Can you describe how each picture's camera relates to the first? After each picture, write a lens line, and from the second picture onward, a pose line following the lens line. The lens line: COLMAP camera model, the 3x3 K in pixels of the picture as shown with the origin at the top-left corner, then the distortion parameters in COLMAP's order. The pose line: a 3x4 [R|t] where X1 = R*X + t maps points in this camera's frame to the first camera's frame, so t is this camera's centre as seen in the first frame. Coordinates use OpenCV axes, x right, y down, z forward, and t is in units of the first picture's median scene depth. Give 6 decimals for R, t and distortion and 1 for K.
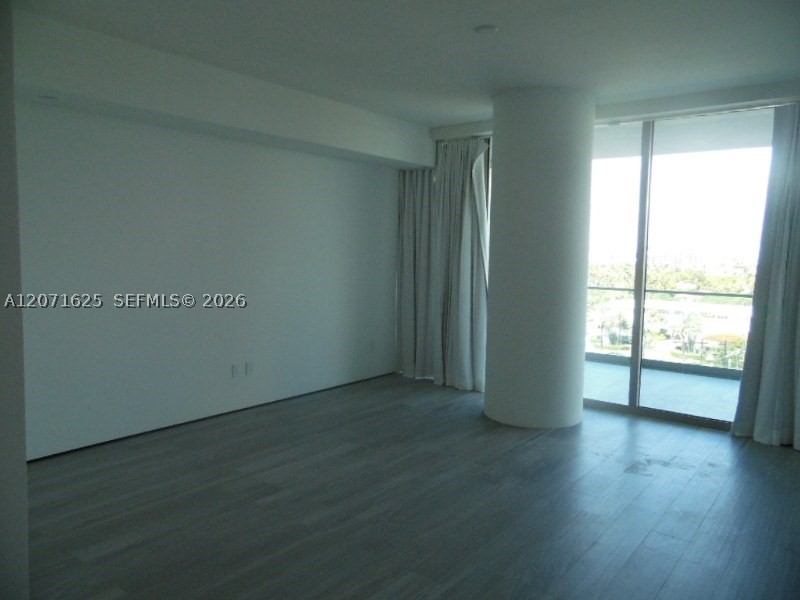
lens RADIAL K [[599.1, 0, 393.5], [0, 599.1, 297.5], [0, 0, 1]] dist [-0.026789, 0.063639]
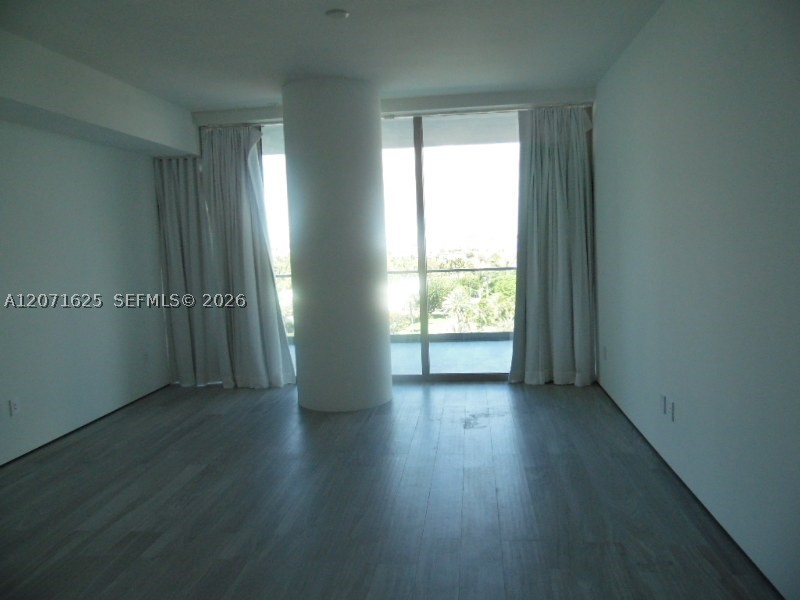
lens RADIAL K [[599.1, 0, 416.0], [0, 599.1, 292.4], [0, 0, 1]] dist [-0.026789, 0.063639]
pose [[0.854098, -0.096405, 0.511099, -0.161733], [0.095496, 0.995033, 0.028102, -0.001855], [-0.511270, 0.024806, 0.859062, 0.052431]]
